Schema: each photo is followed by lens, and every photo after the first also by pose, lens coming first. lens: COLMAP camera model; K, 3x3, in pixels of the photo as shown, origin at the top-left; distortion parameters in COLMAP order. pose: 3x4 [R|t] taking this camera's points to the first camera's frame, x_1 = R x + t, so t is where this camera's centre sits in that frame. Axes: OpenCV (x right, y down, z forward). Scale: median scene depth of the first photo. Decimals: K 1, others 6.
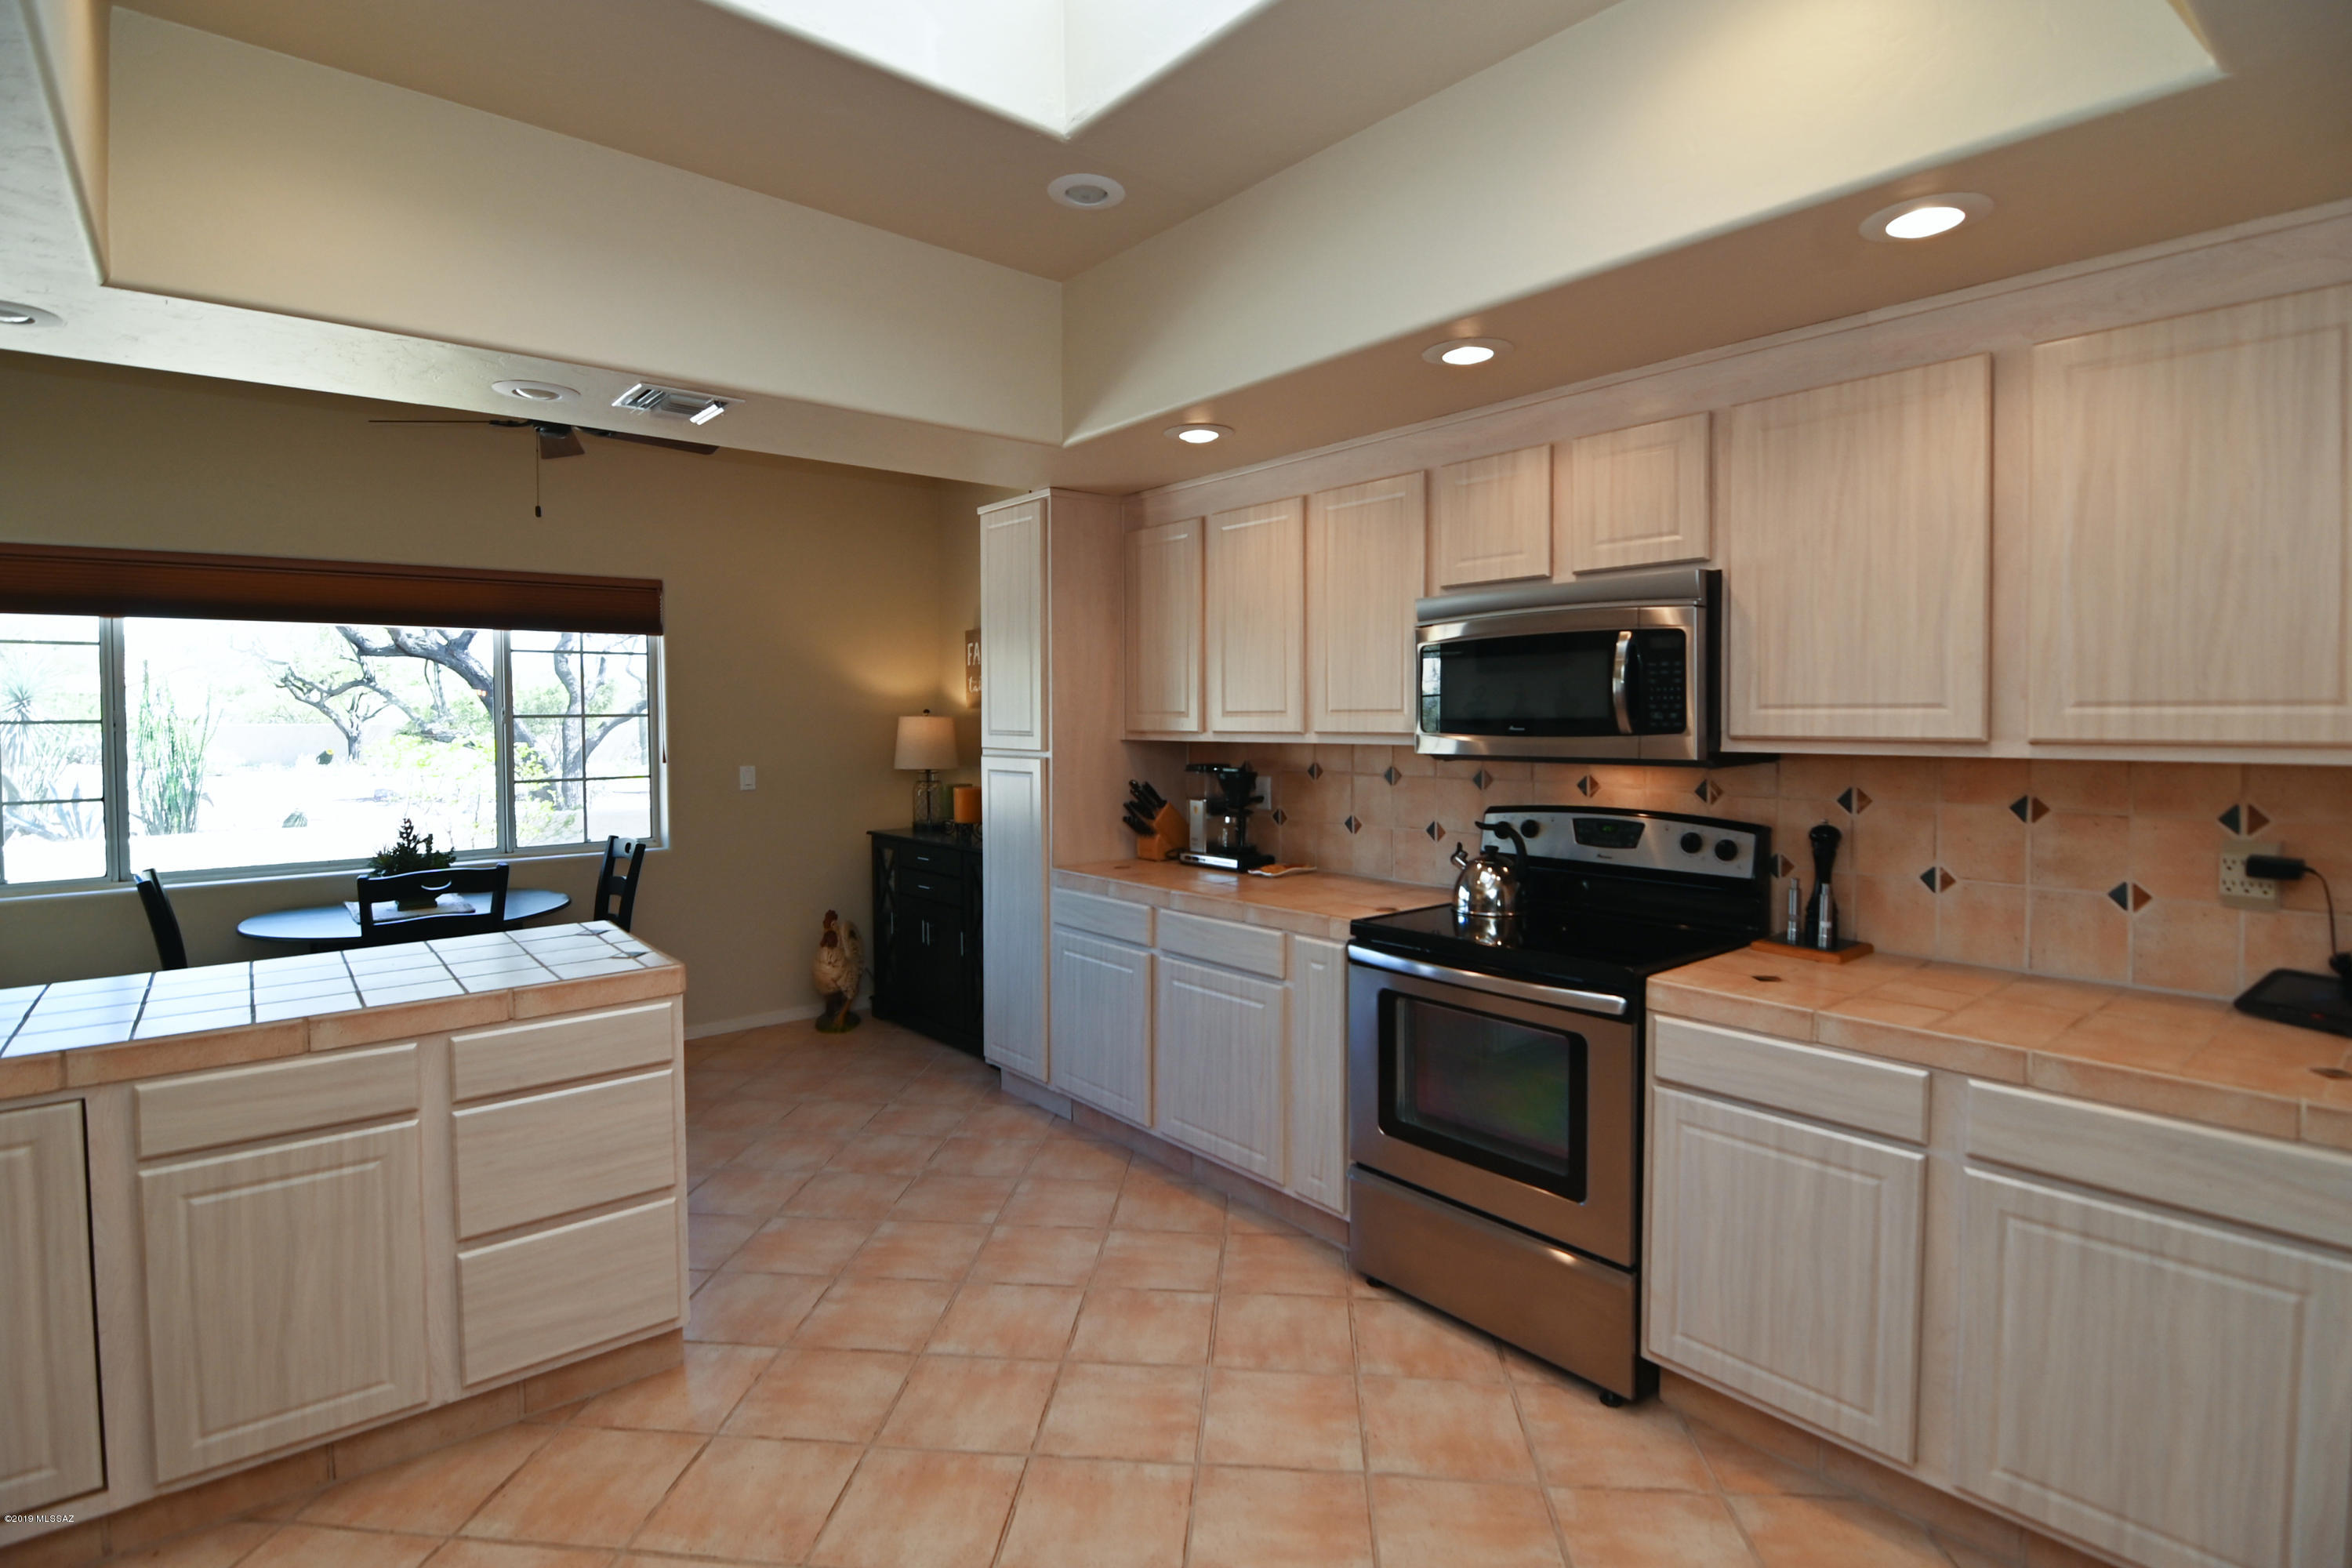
lens RADIAL K [[1140.2, 0, 1159.6], [0, 1140.2, 765.1], [0, 0, 1]] dist [-0.008077, -0.003455]
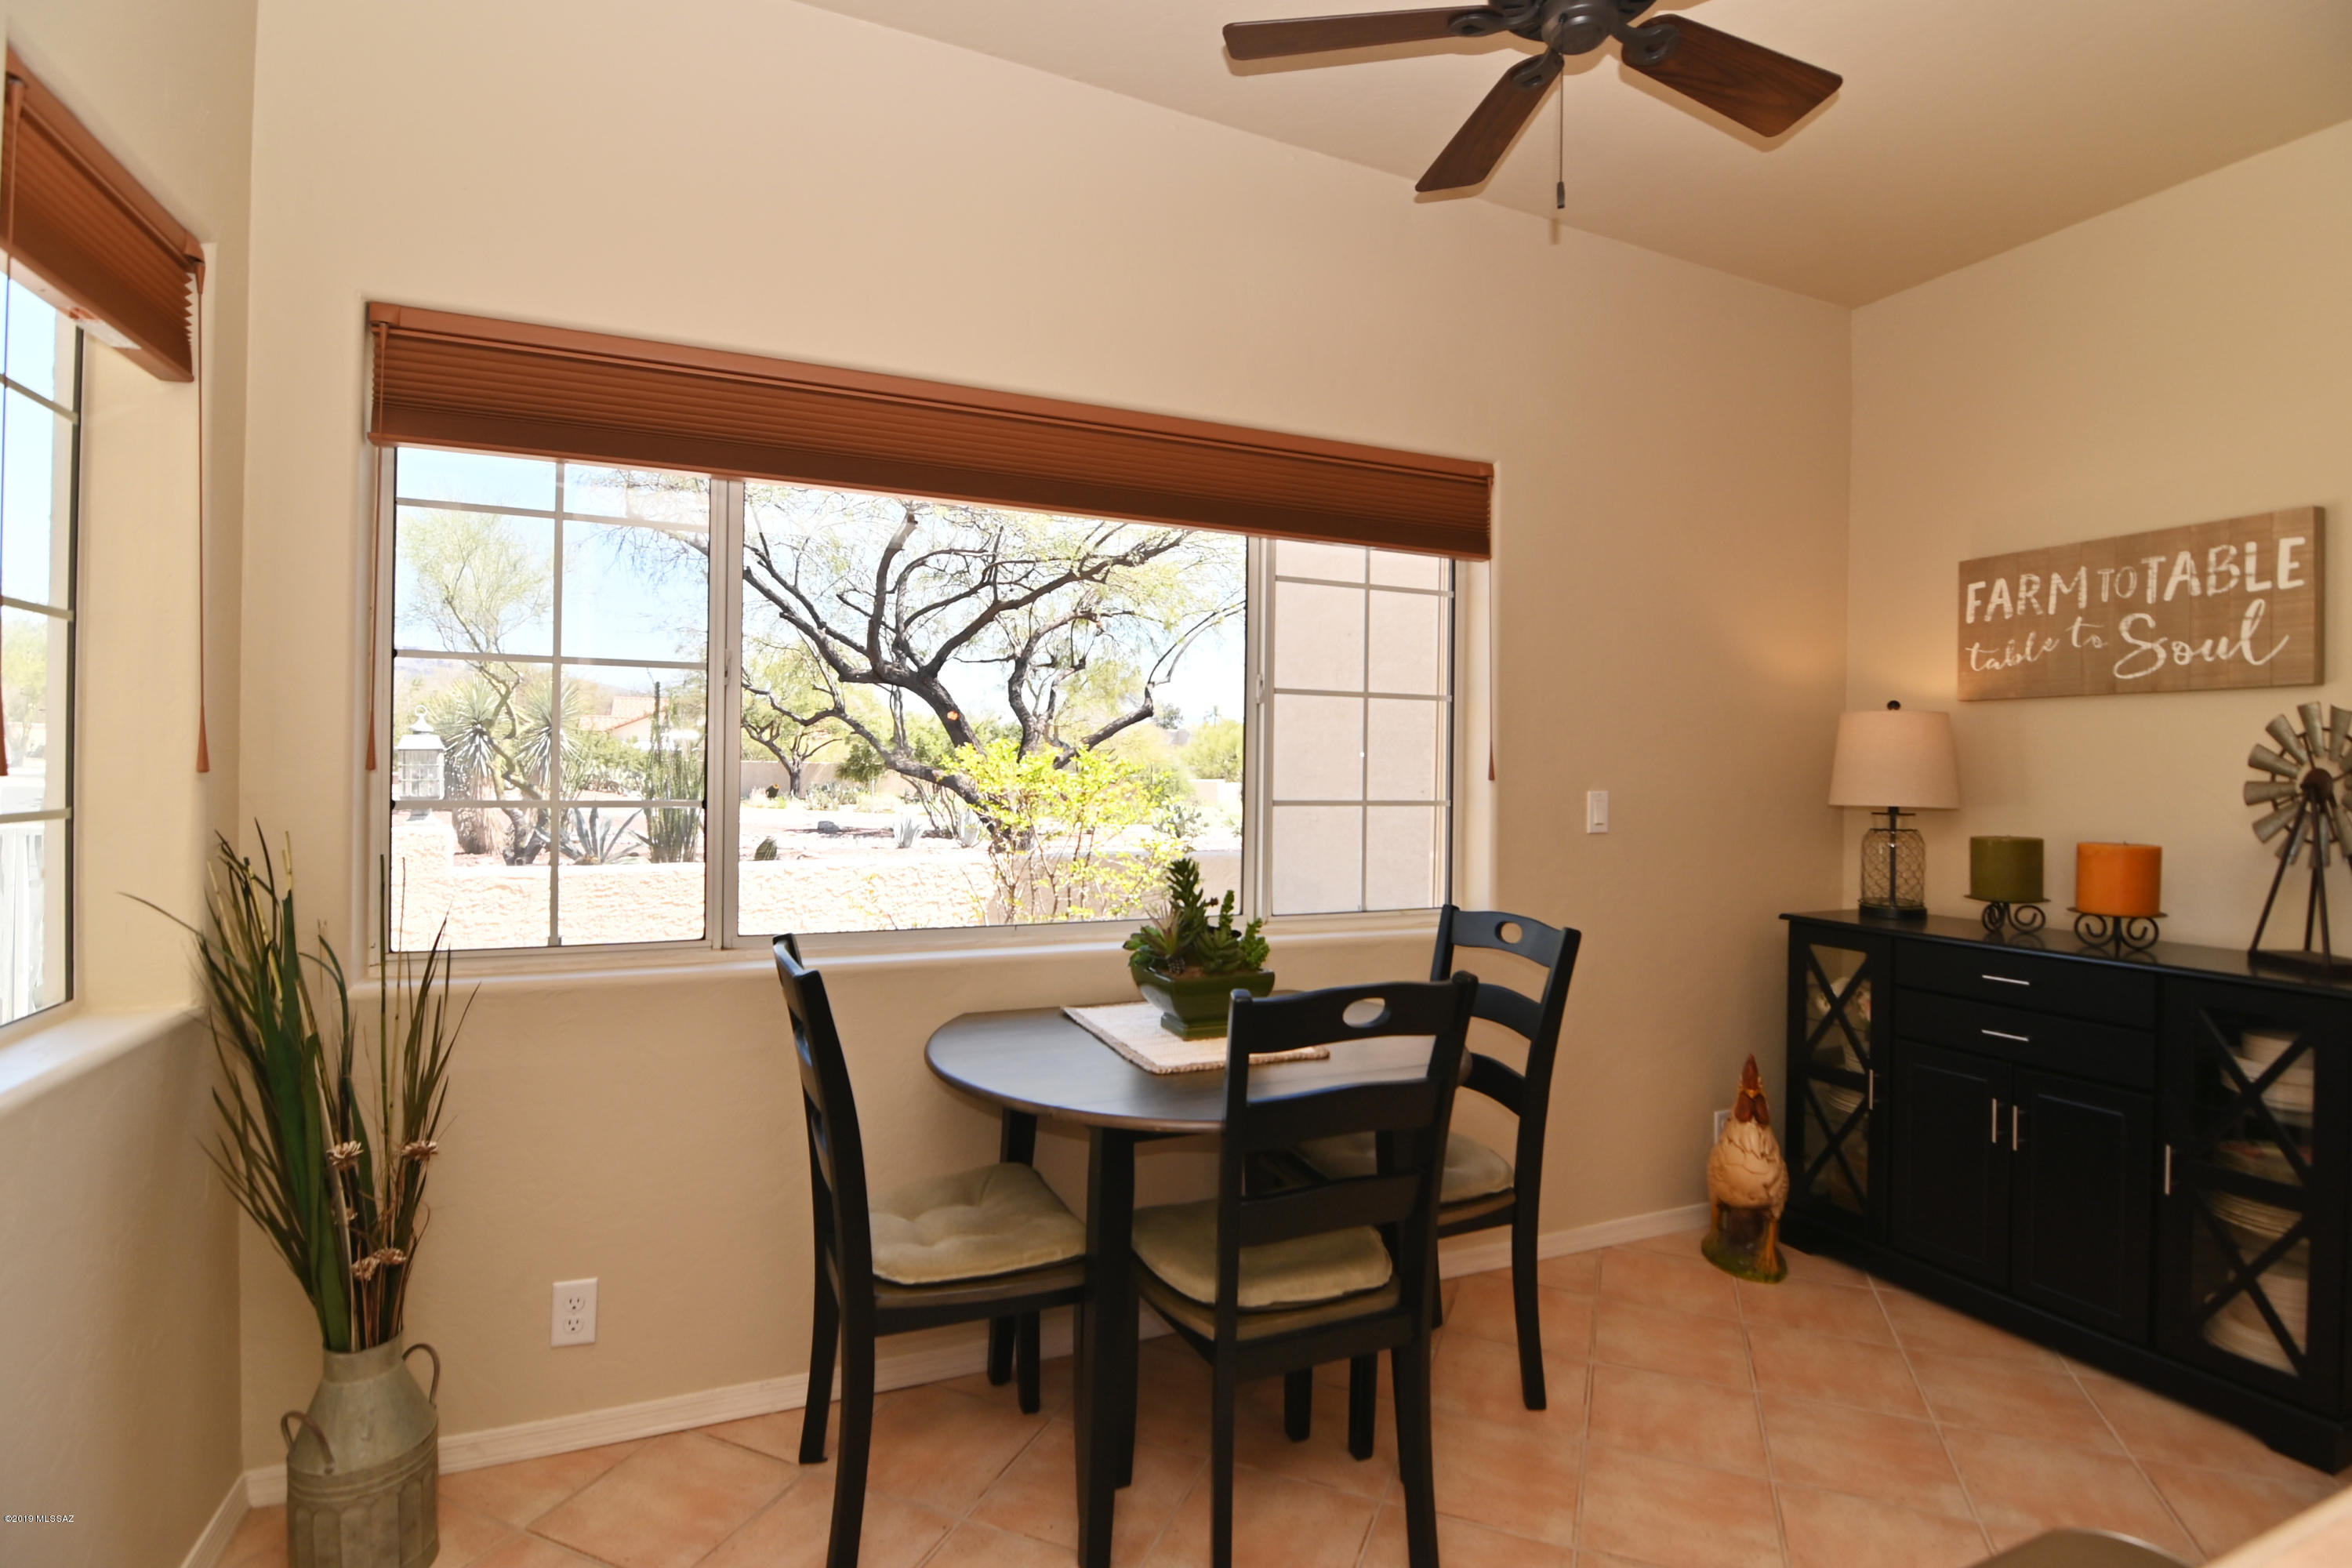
lens RADIAL K [[1140.2, 0, 1175.4], [0, 1140.2, 776.1], [0, 0, 1]] dist [-0.008077, -0.003455]
pose [[0.960028, 0.025157, -0.278770, -0.385331], [-0.036376, 0.998720, -0.035143, 0.020454], [0.277529, 0.043878, 0.959715, 0.363910]]
